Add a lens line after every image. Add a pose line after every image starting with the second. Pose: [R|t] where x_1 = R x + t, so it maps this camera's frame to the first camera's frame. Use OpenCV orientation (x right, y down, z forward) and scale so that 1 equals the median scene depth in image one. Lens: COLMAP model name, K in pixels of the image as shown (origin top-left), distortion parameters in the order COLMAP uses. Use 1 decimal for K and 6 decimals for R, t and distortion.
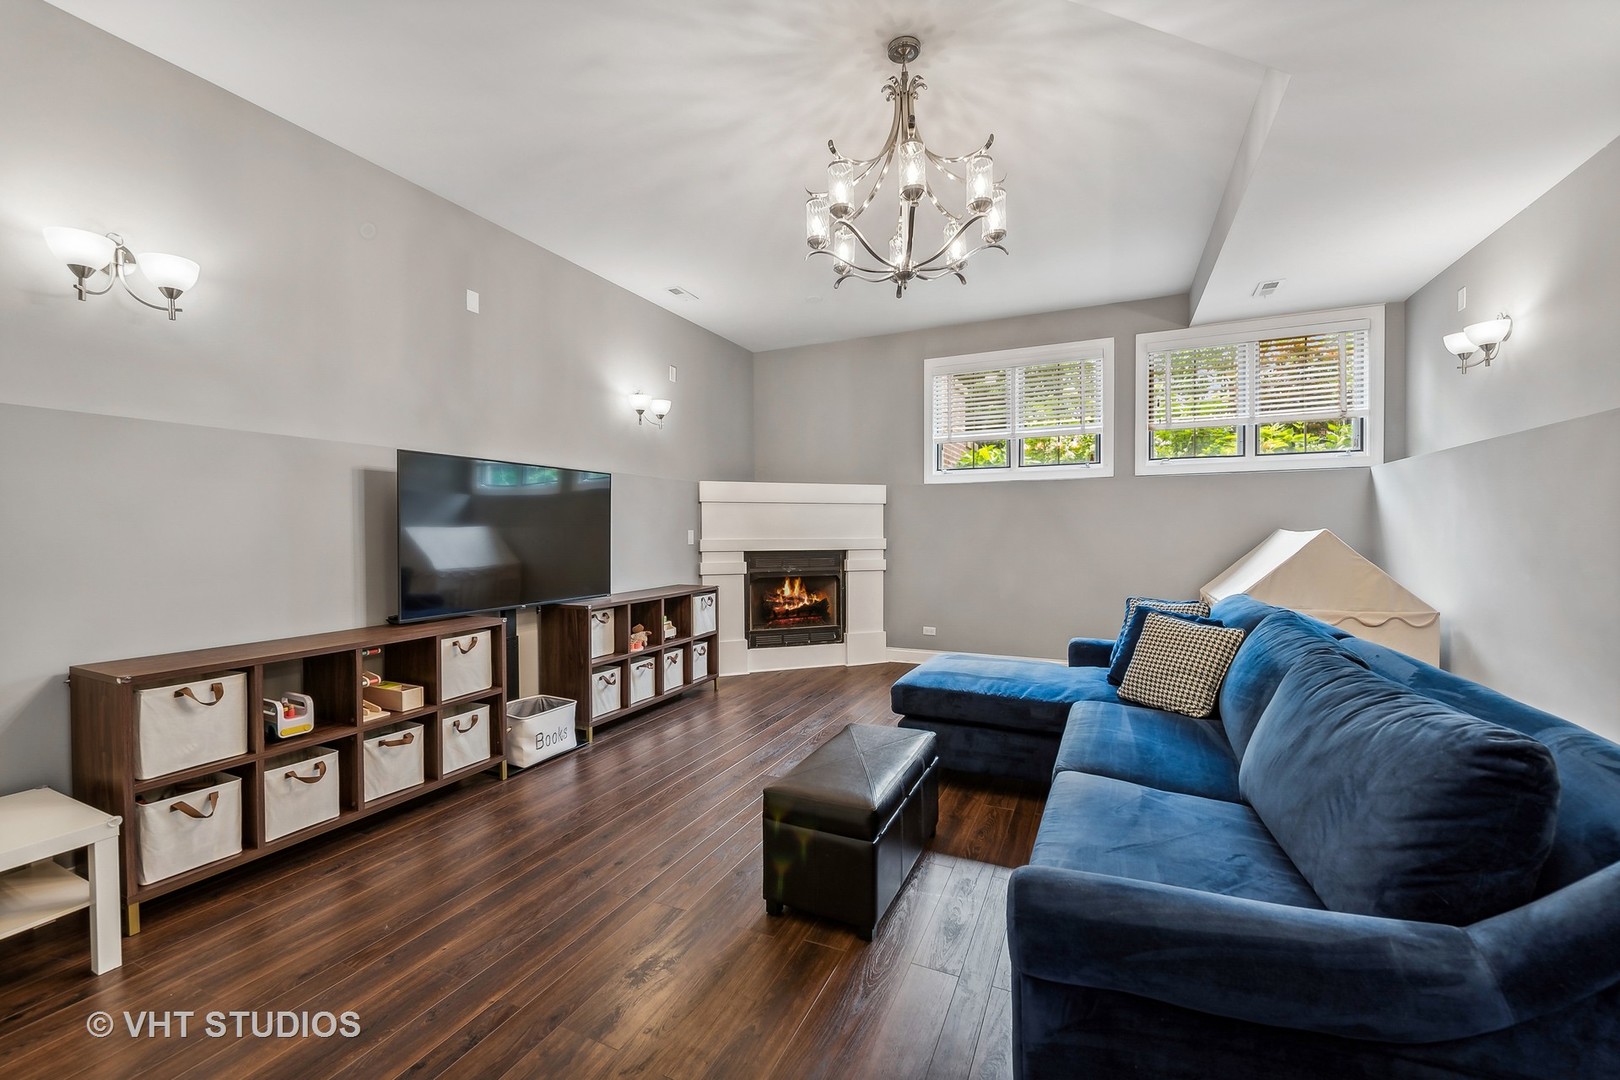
lens RADIAL K [[648.4, 0, 811.8], [0, 648.4, 538.6], [0, 0, 1]] dist [-0.000396, -0.002662]
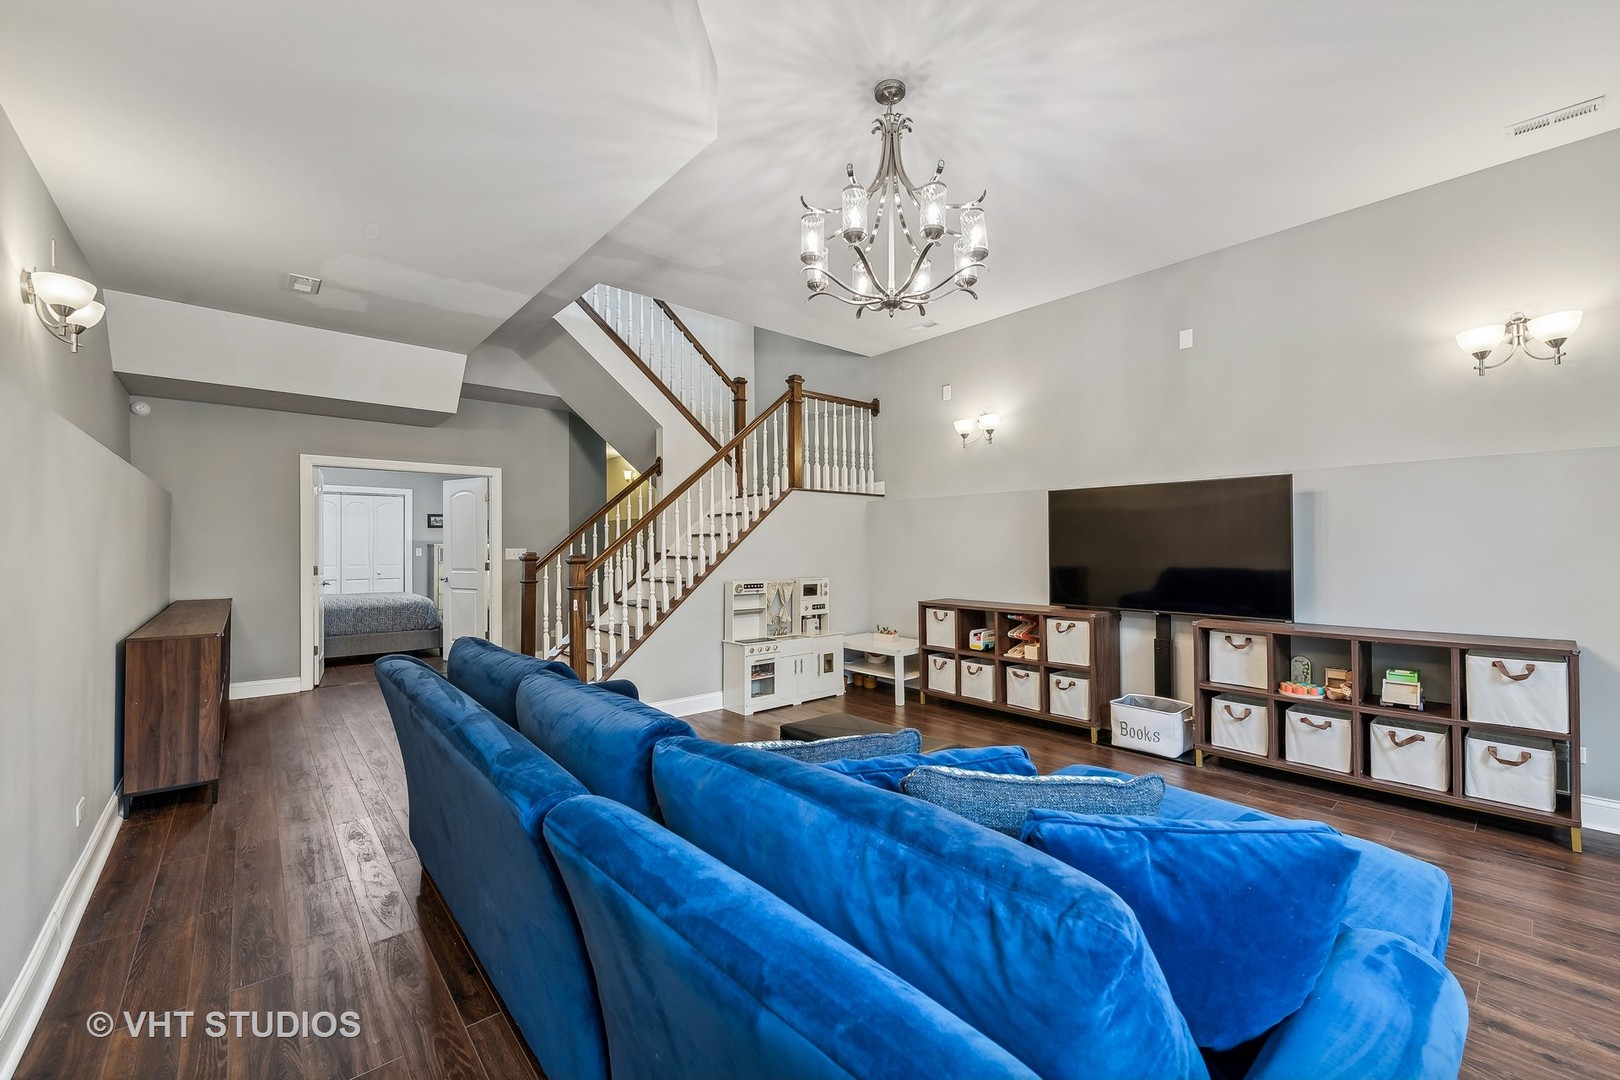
lens RADIAL K [[648.4, 0, 812.2], [0, 648.4, 538.6], [0, 0, 1]] dist [-0.000396, -0.002662]
pose [[-0.419464, 0.002203, -0.907769, 0.939178], [0.002600, 0.999996, 0.001225, -0.028214], [0.907768, -0.001846, -0.419468, 1.080179]]
